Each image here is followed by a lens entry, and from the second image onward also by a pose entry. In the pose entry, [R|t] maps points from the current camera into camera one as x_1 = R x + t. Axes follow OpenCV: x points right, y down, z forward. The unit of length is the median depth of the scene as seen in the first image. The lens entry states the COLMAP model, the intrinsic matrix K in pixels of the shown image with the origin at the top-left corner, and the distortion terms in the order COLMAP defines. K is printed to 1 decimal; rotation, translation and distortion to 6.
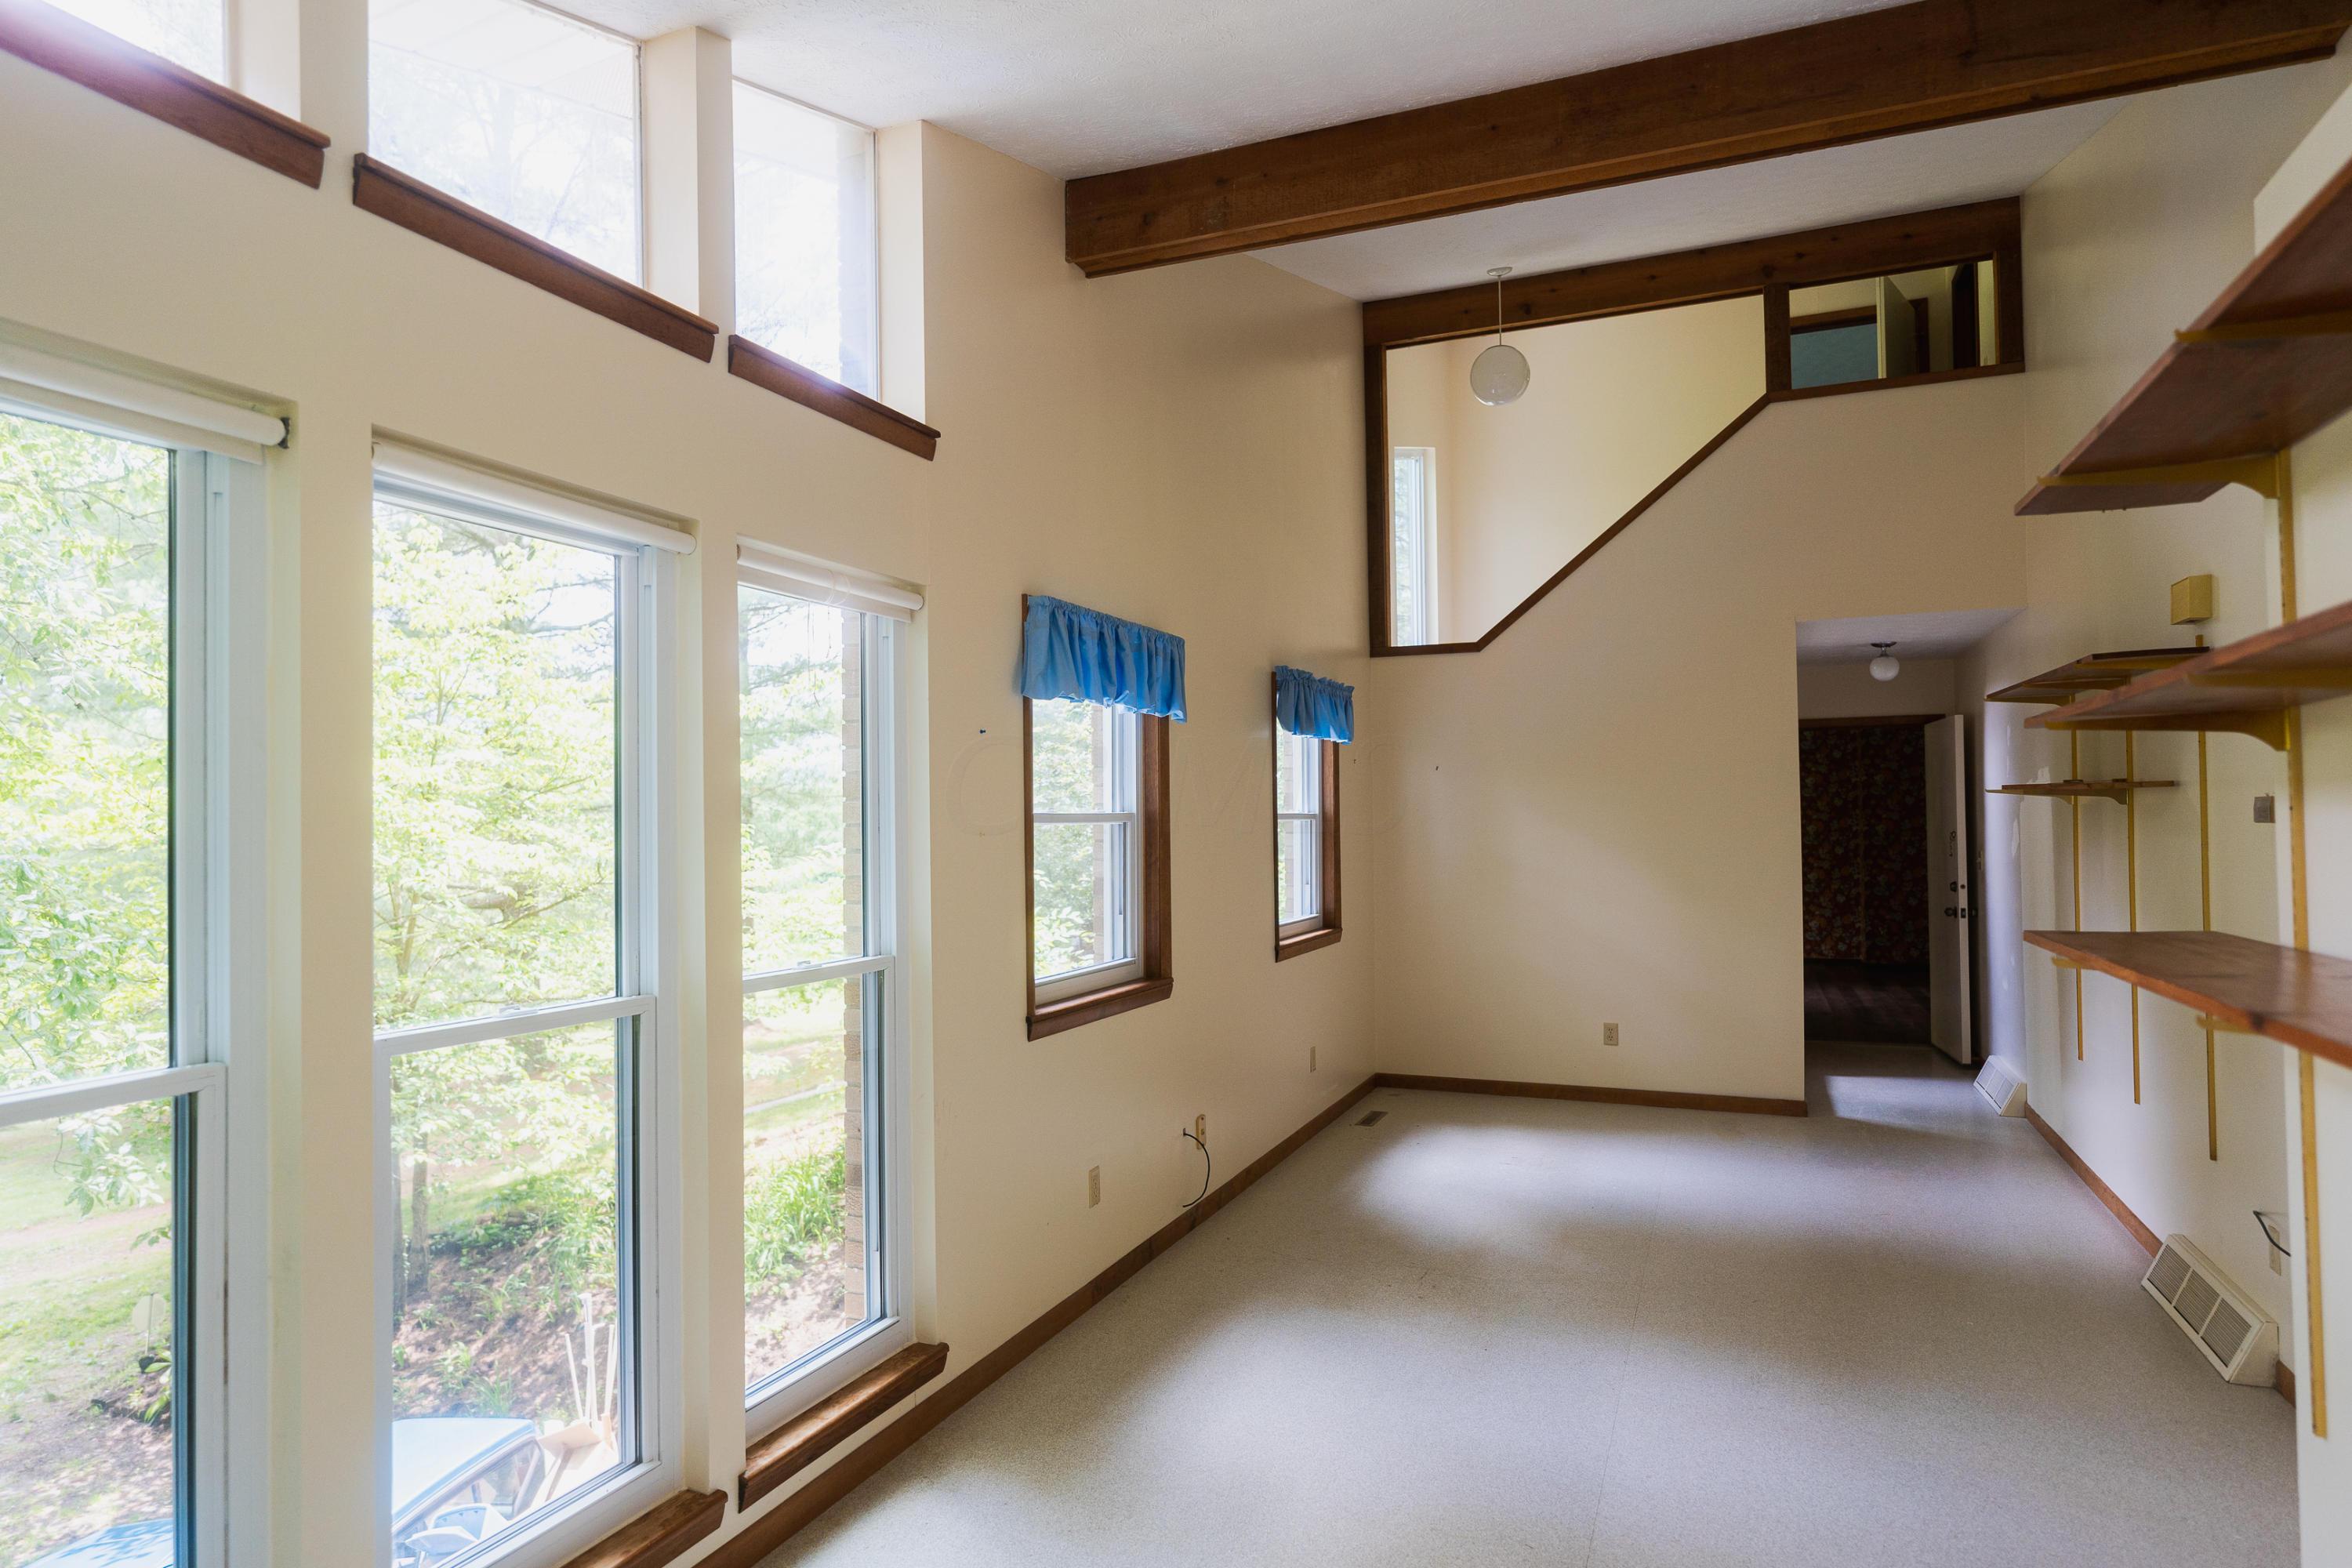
lens RADIAL K [[1350.2, 0, 1182.1], [0, 1350.2, 799.0], [0, 0, 1]] dist [0.001415, 0.000310]
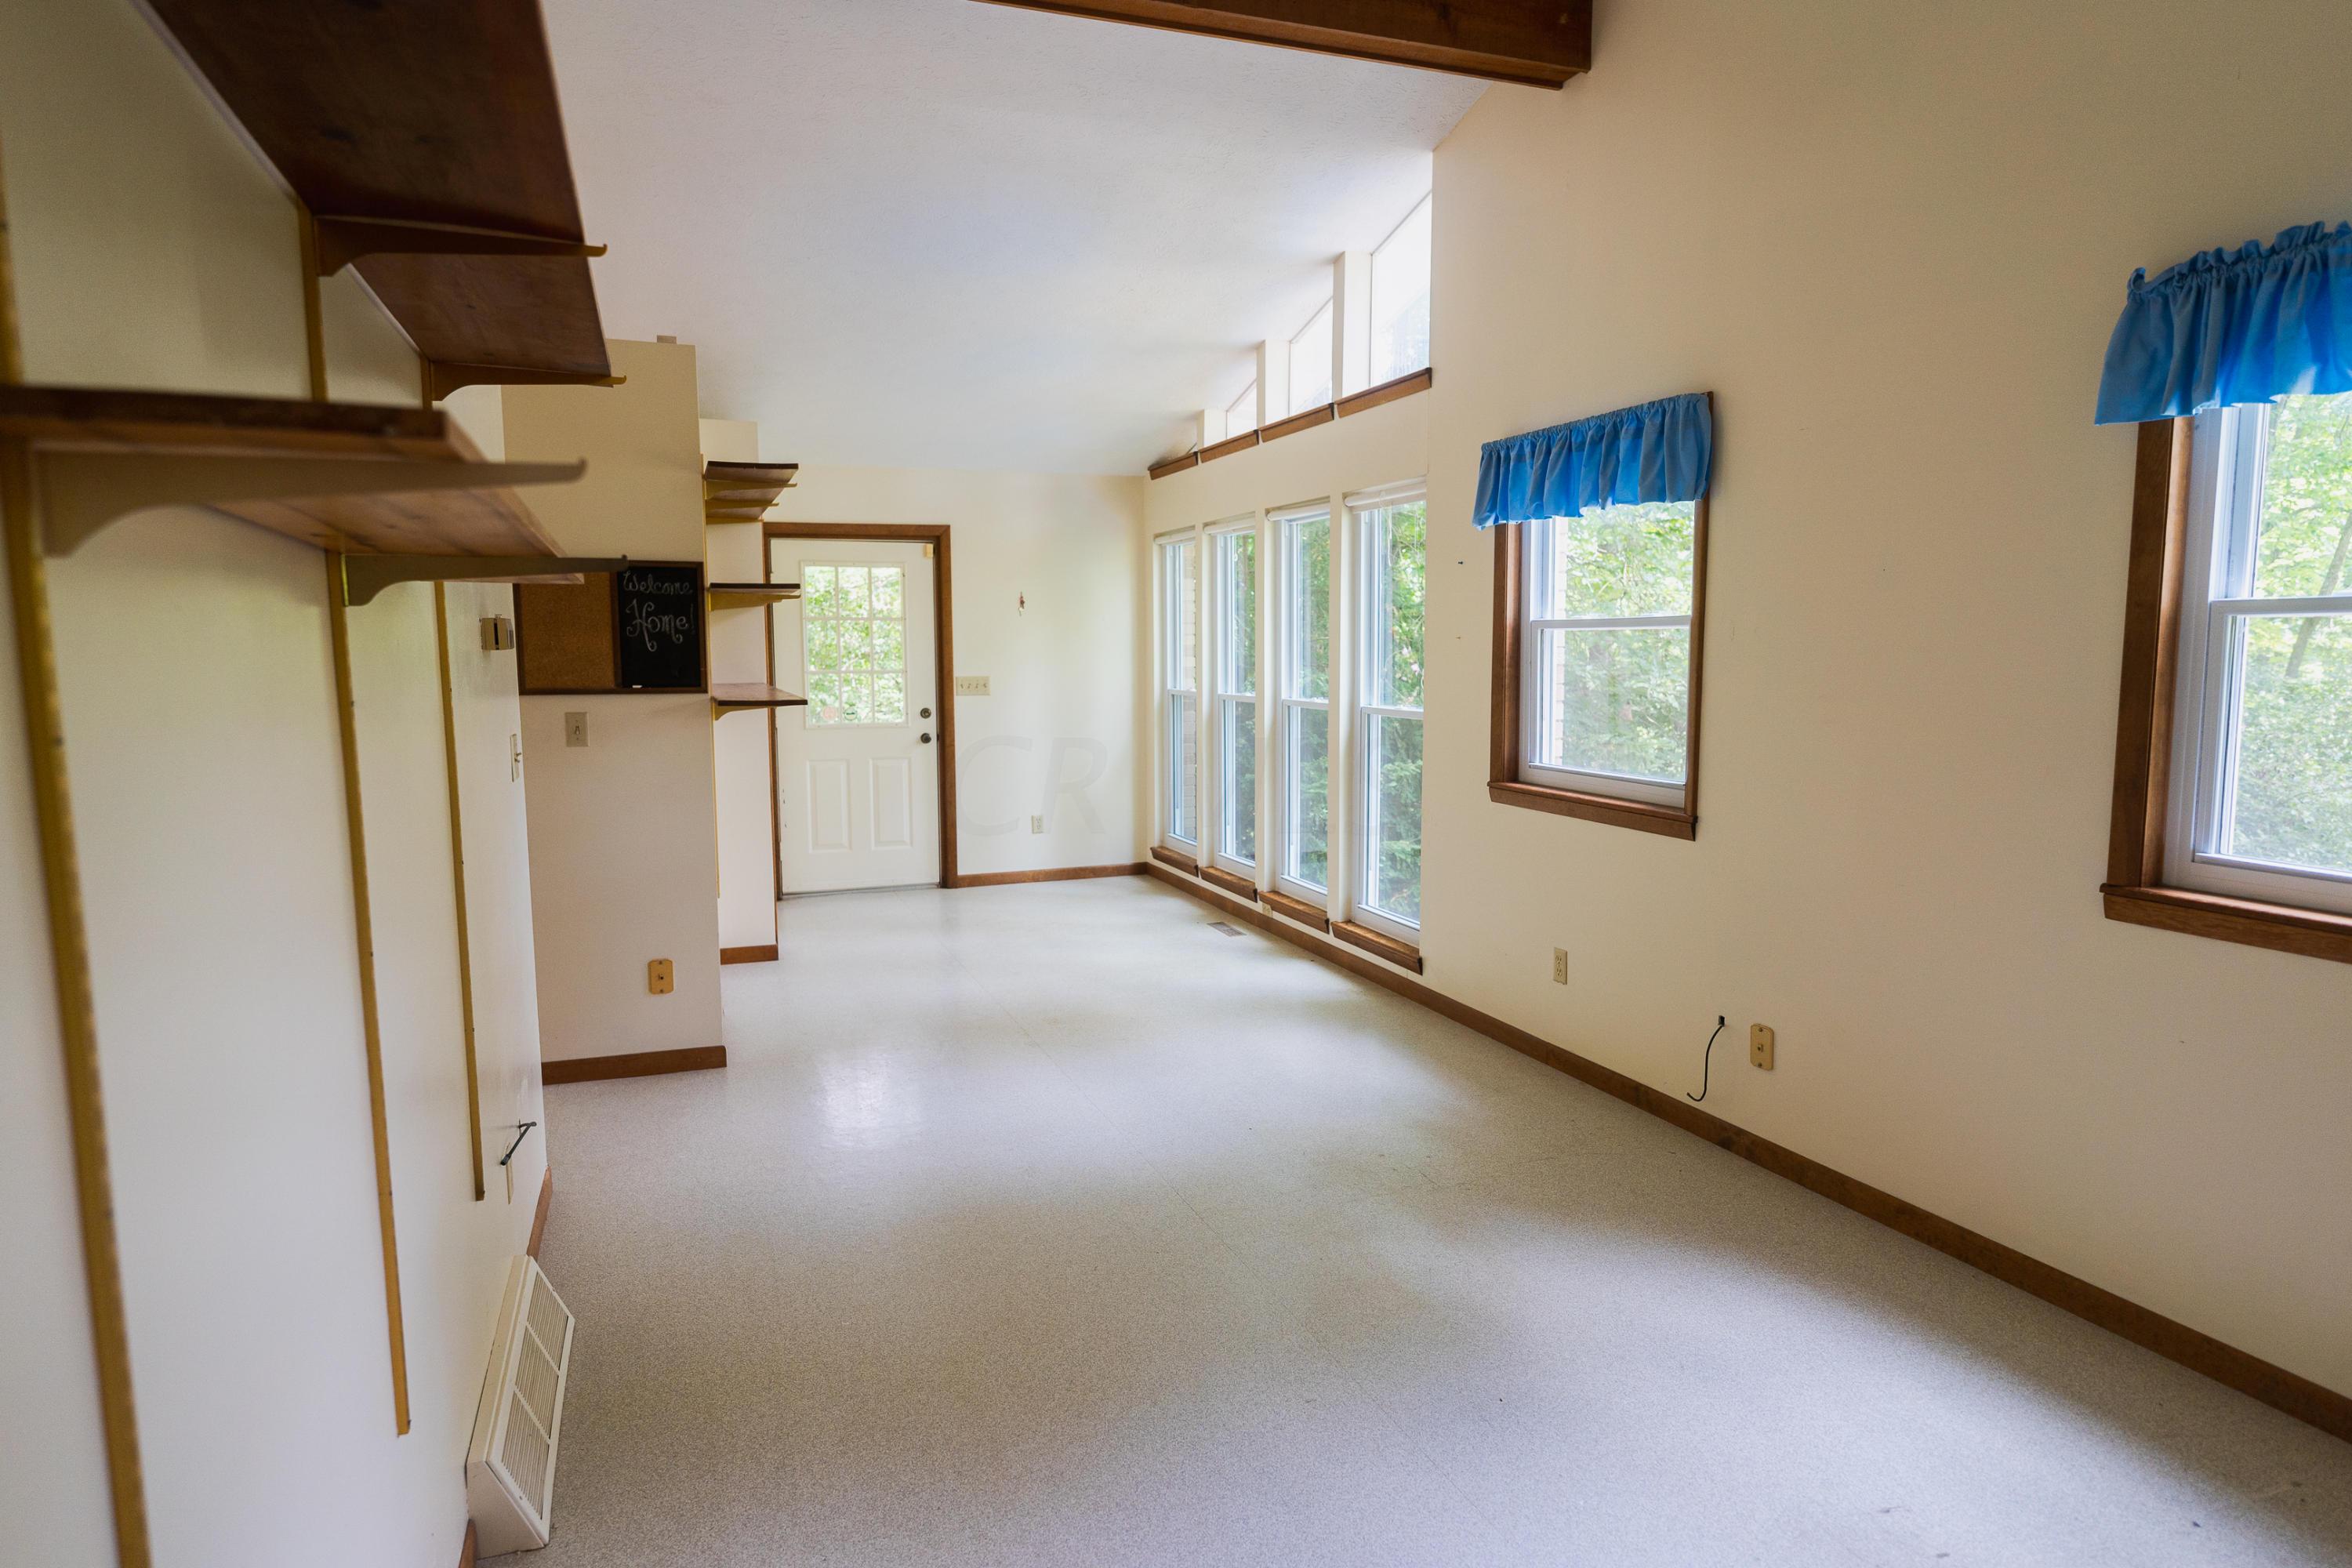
lens RADIAL K [[1350.2, 0, 1182.1], [0, 1350.2, 799.0], [0, 0, 1]] dist [0.001415, 0.000310]
pose [[-0.728913, 0.087817, -0.678950, 0.846757], [0.019830, 0.994031, 0.107281, 0.030004], [0.684319, 0.064735, -0.726304, 1.509055]]
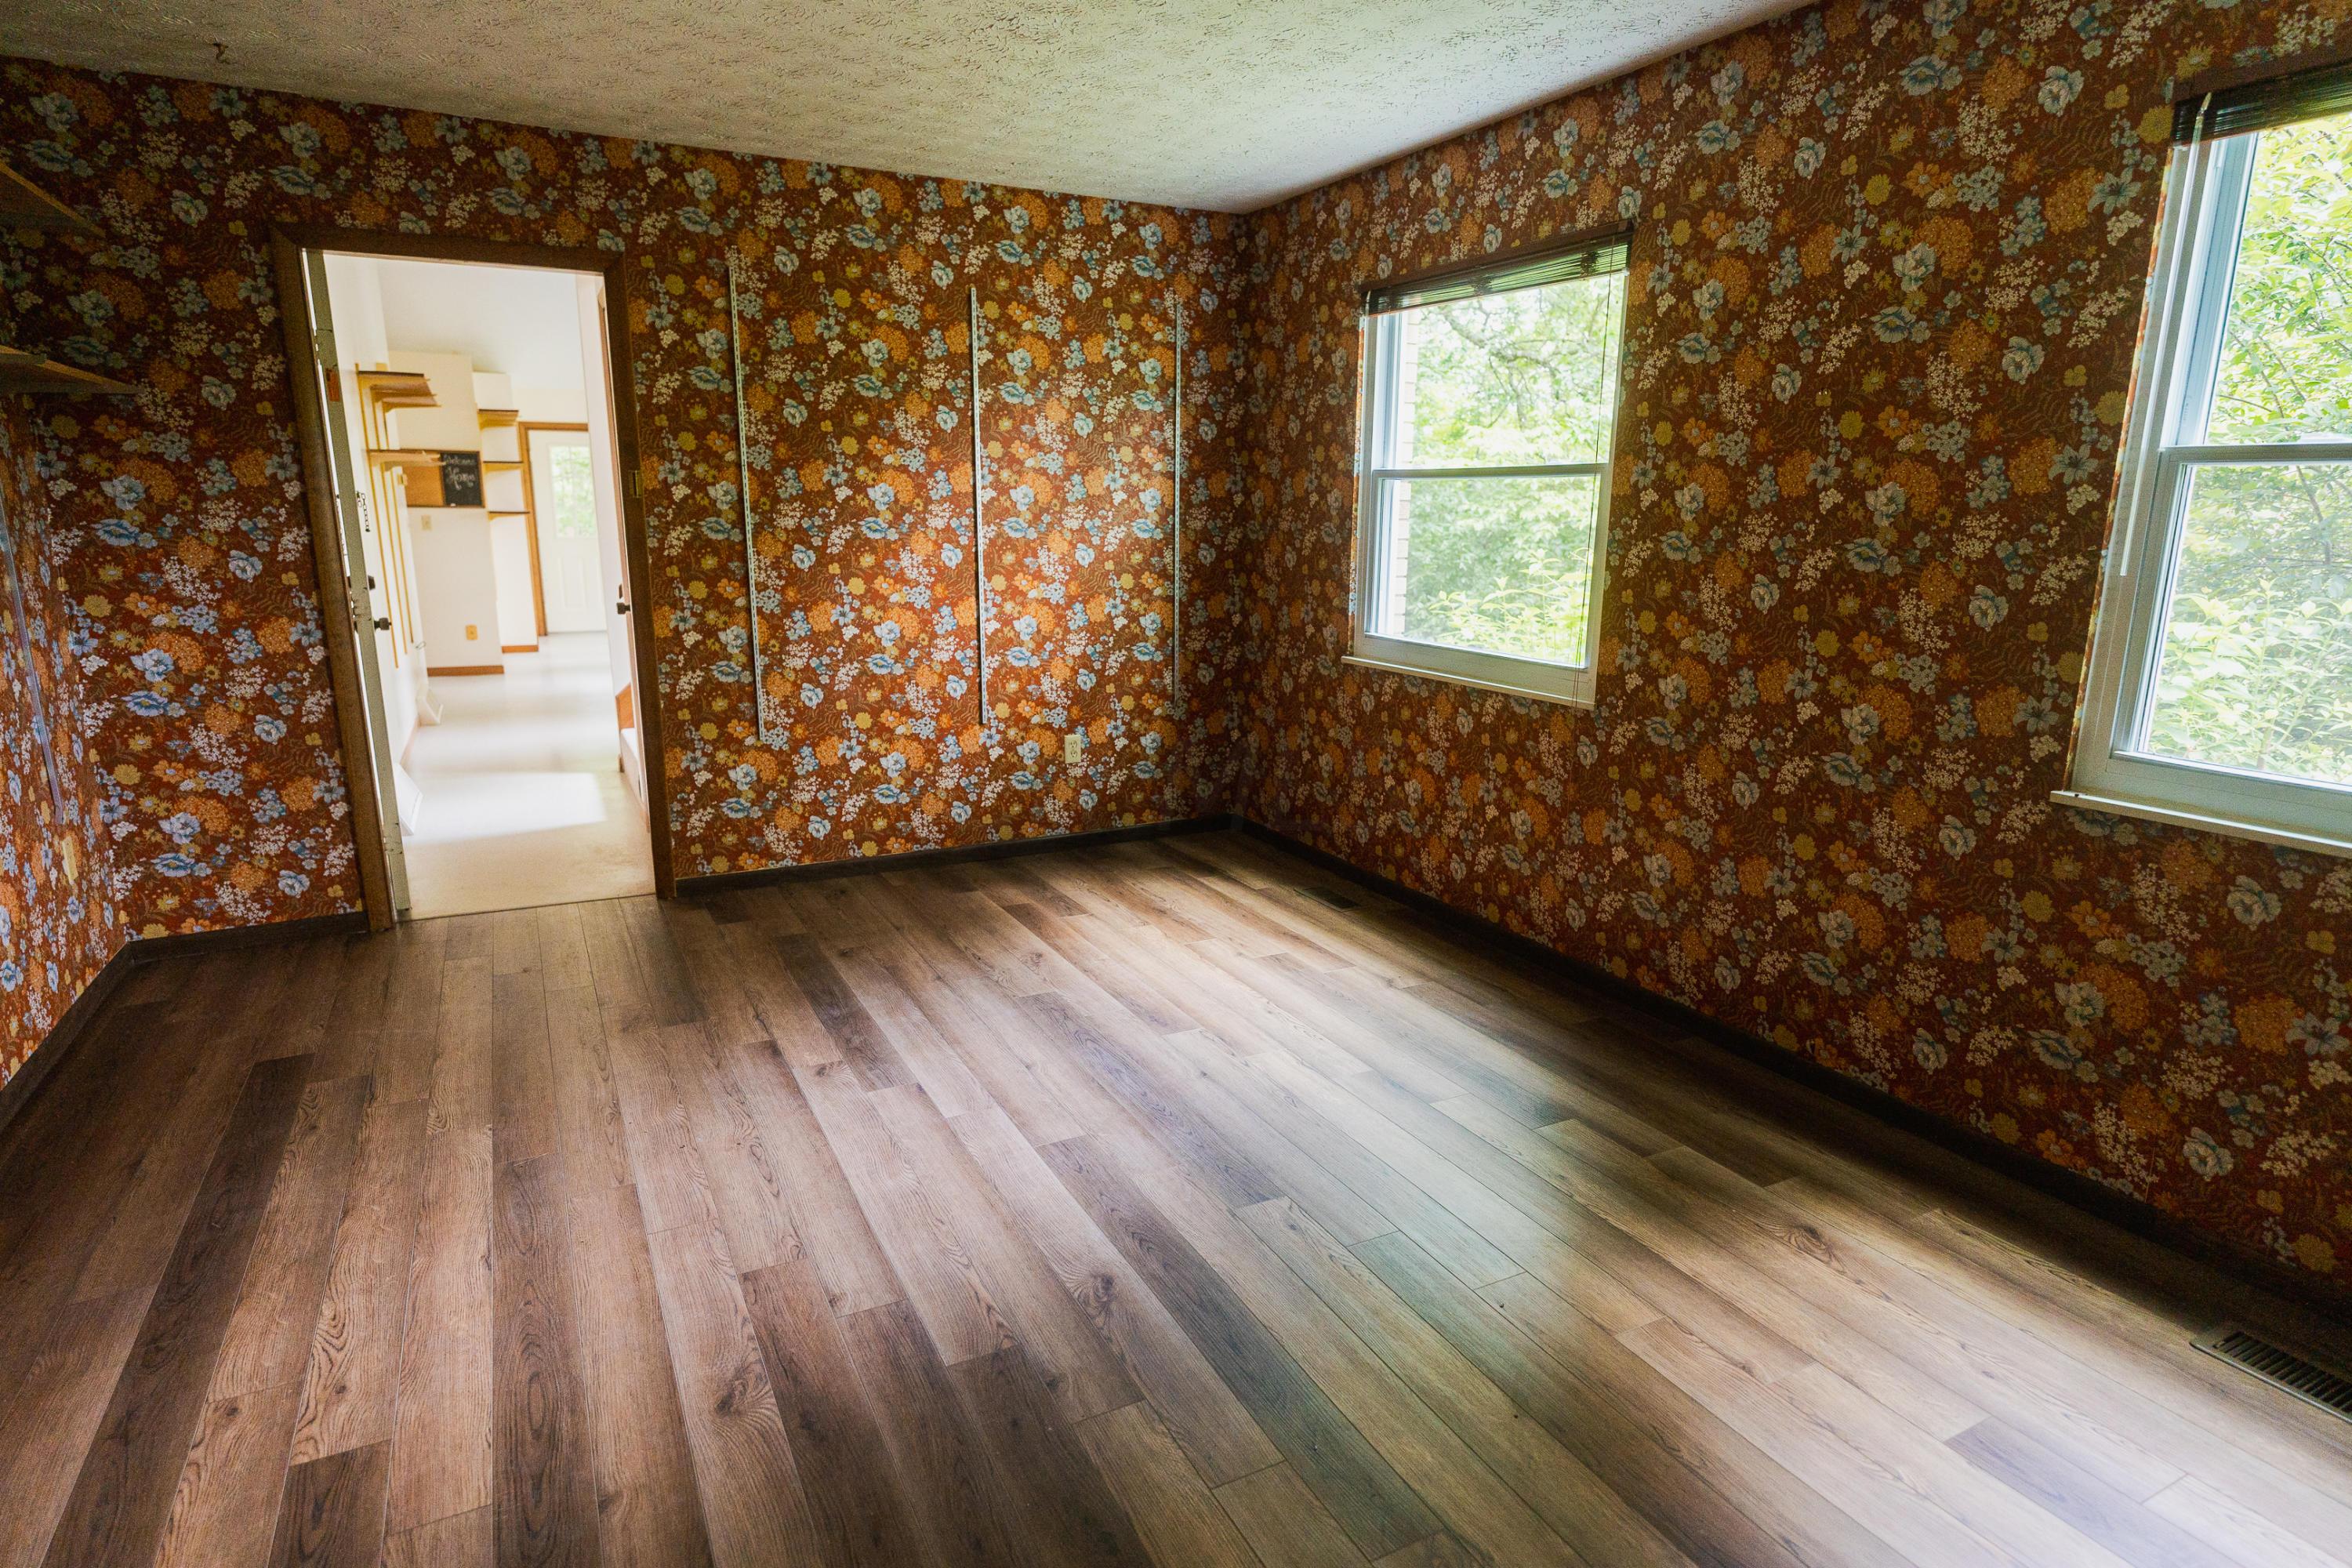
lens RADIAL K [[1350.2, 0, 1182.1], [0, 1350.2, 799.0], [0, 0, 1]] dist [0.001415, 0.000310]
pose [[-0.655406, 0.171641, -0.735515, 0.864494], [0.012305, 0.976133, 0.216827, 0.030676], [0.755177, 0.133059, -0.641875, 1.554680]]
